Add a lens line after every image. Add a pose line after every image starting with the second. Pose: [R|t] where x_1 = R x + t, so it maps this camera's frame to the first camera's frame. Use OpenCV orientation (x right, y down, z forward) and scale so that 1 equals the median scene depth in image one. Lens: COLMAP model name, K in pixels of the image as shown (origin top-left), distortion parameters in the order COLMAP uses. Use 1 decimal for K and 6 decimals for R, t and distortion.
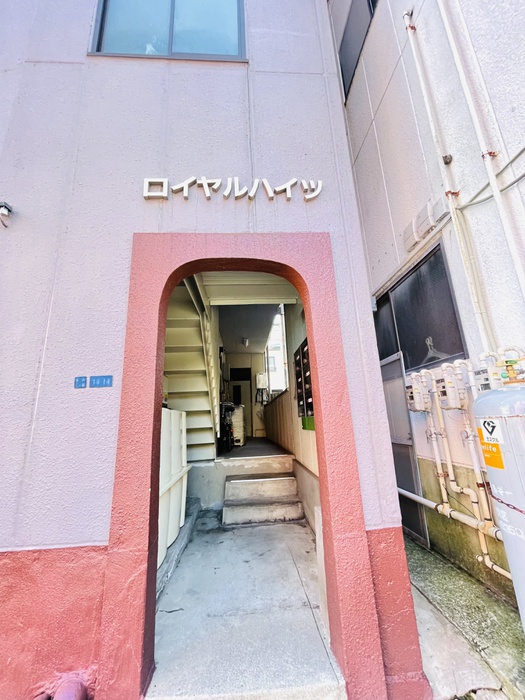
lens RADIAL K [[284.7, 0, 262.5], [0, 284.7, 350.0], [0, 0, 1]] dist [-0.001292, -0.000618]
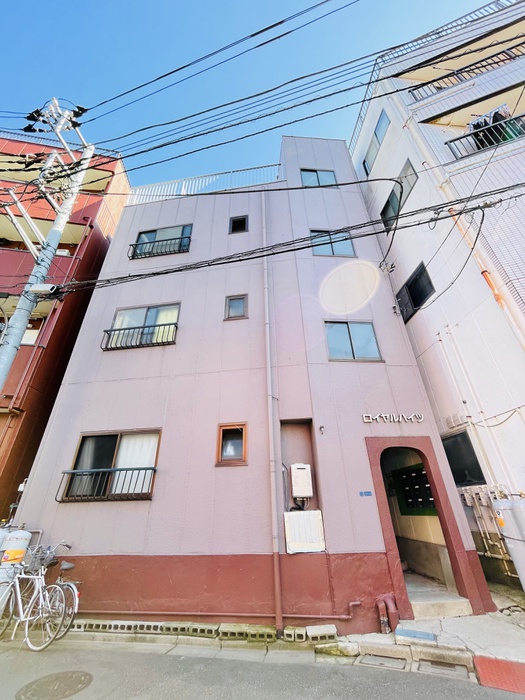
lens RADIAL K [[284.6, 0, 262.5], [0, 284.6, 350.0], [0, 0, 1]] dist [0.000625, -0.000127]
pose [[0.999731, 0.023160, 0.001224, -1.188391], [-0.022004, 0.963842, -0.265565, -0.368010], [-0.007330, 0.265466, 0.964092, -1.595394]]
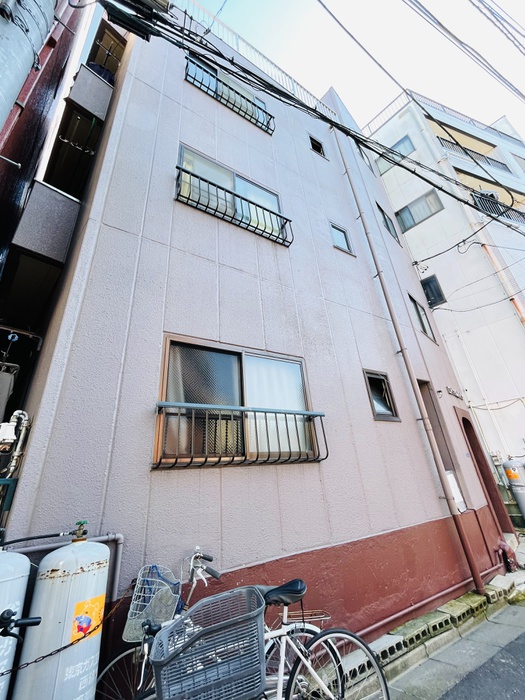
lens RADIAL K [[284.7, 0, 262.5], [0, 284.7, 350.0], [0, 0, 1]] dist [-0.001292, -0.000618]
pose [[0.758384, 0.260351, 0.597555, -3.229974], [-0.120485, 0.956960, -0.264030, 0.067069], [-0.640576, 0.128240, 0.757111, -0.089123]]
